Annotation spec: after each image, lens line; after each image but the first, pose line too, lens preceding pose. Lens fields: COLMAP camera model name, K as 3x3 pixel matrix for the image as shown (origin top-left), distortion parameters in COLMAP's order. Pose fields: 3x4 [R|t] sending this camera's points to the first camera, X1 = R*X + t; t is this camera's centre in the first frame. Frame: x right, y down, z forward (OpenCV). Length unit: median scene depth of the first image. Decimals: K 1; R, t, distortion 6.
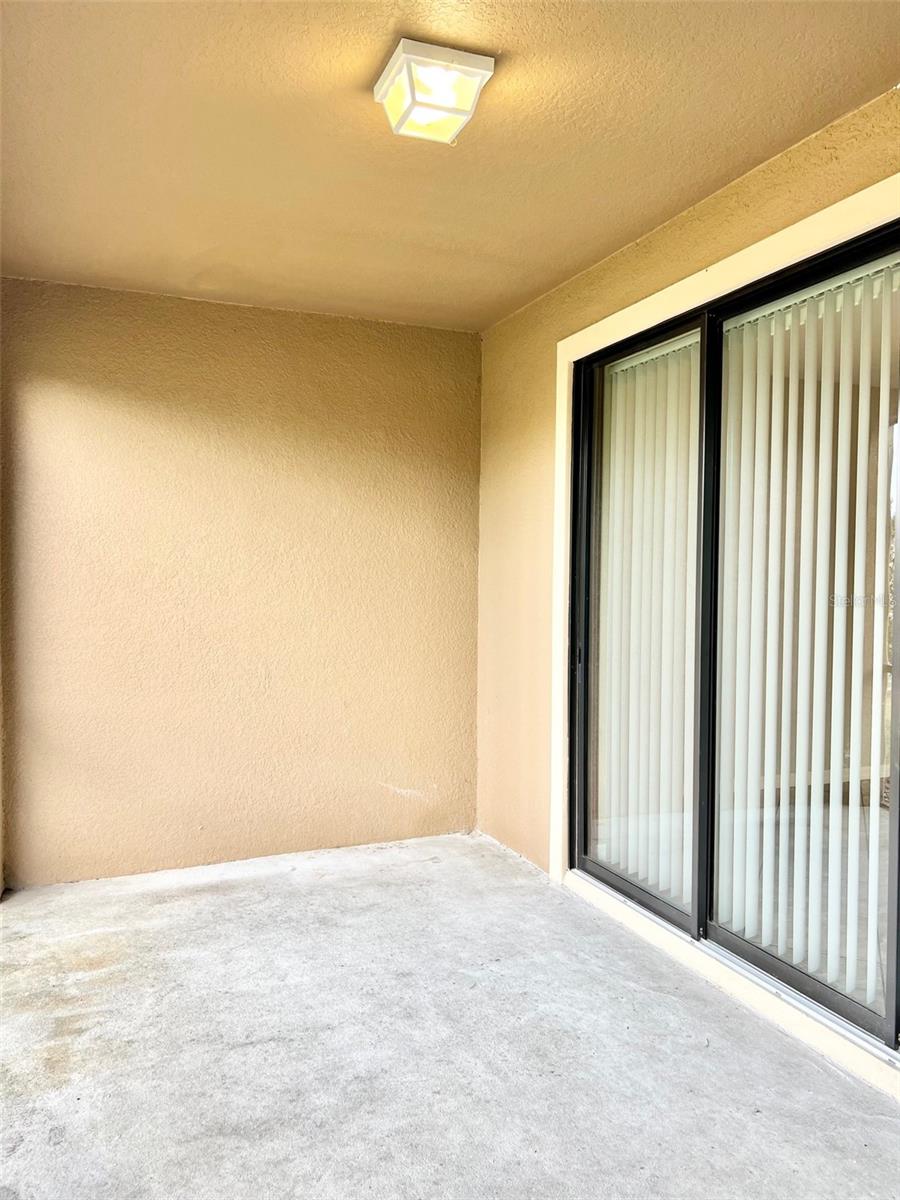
lens RADIAL K [[895.1, 0, 450.0], [0, 895.1, 600.0], [0, 0, 1]] dist [0.127466, -0.242223]
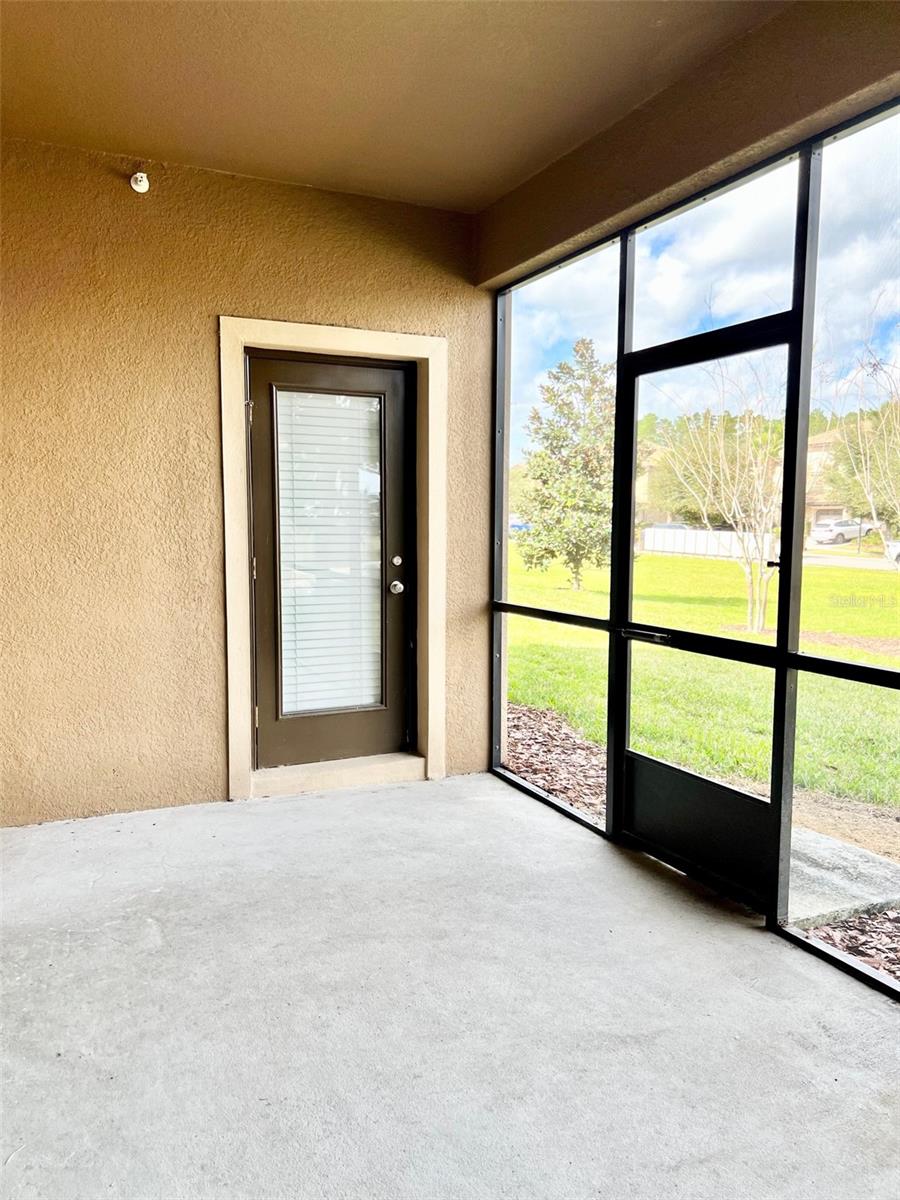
lens RADIAL K [[895.1, 0, 450.0], [0, 895.1, 600.0], [0, 0, 1]] dist [0.127466, -0.242223]
pose [[-0.998563, -0.009248, -0.052780, 0.004021], [-0.015586, 0.992535, 0.120963, 0.002404], [0.051267, 0.121612, -0.991253, 1.767093]]
